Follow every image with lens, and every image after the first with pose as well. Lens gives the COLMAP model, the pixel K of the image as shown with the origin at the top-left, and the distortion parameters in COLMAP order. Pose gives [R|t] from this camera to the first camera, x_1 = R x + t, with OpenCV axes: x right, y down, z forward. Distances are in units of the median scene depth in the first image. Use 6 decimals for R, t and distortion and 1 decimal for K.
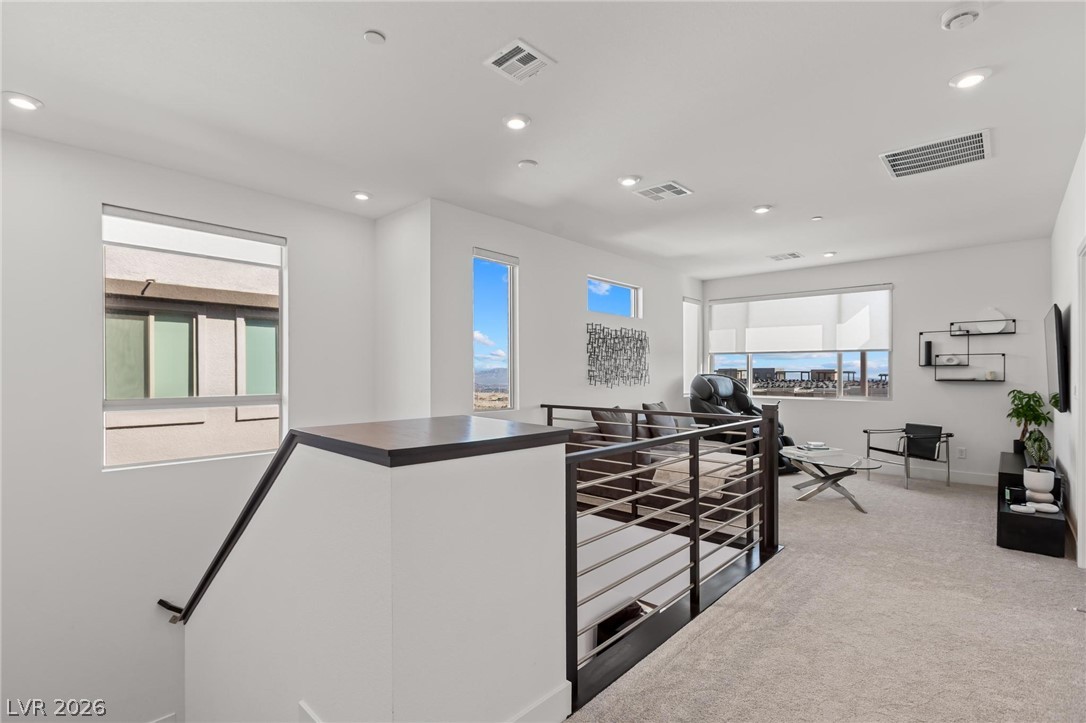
lens RADIAL K [[501.3, 0, 553.8], [0, 501.3, 381.3], [0, 0, 1]] dist [-0.014772, 0.001907]
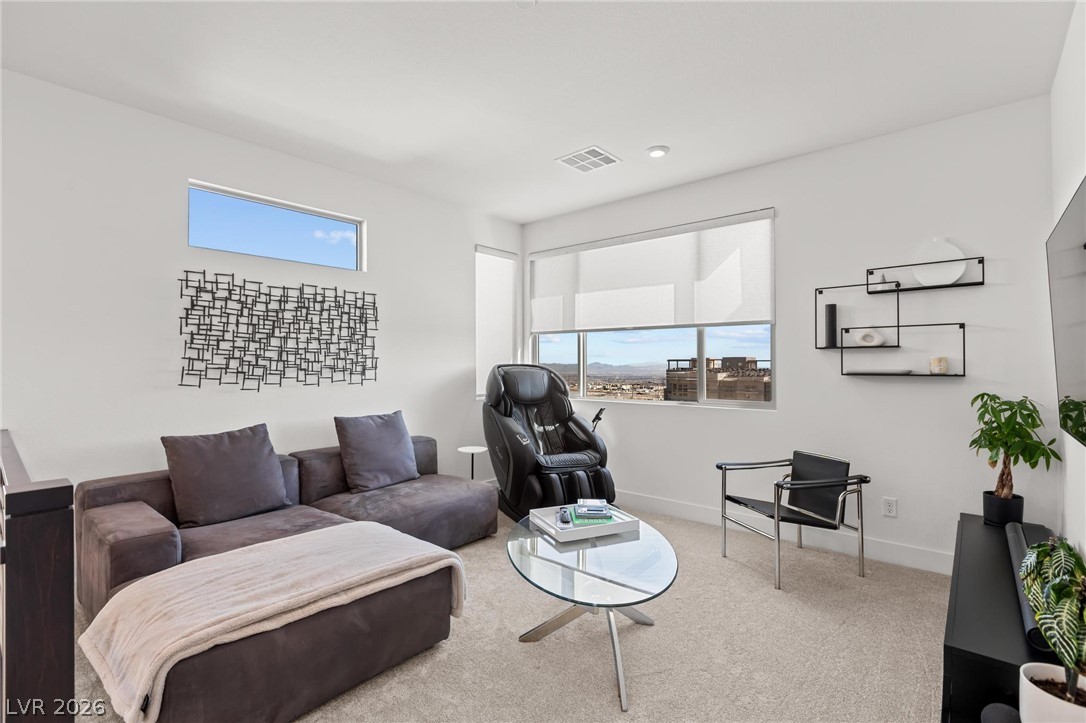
lens RADIAL K [[501.3, 0, 539.7], [0, 501.3, 365.5], [0, 0, 1]] dist [-0.014772, 0.001907]
pose [[0.999637, -0.004033, 0.026648, 0.422761], [0.004327, 0.999930, -0.010993, -0.007129], [-0.026601, 0.011104, 0.999584, 0.461767]]
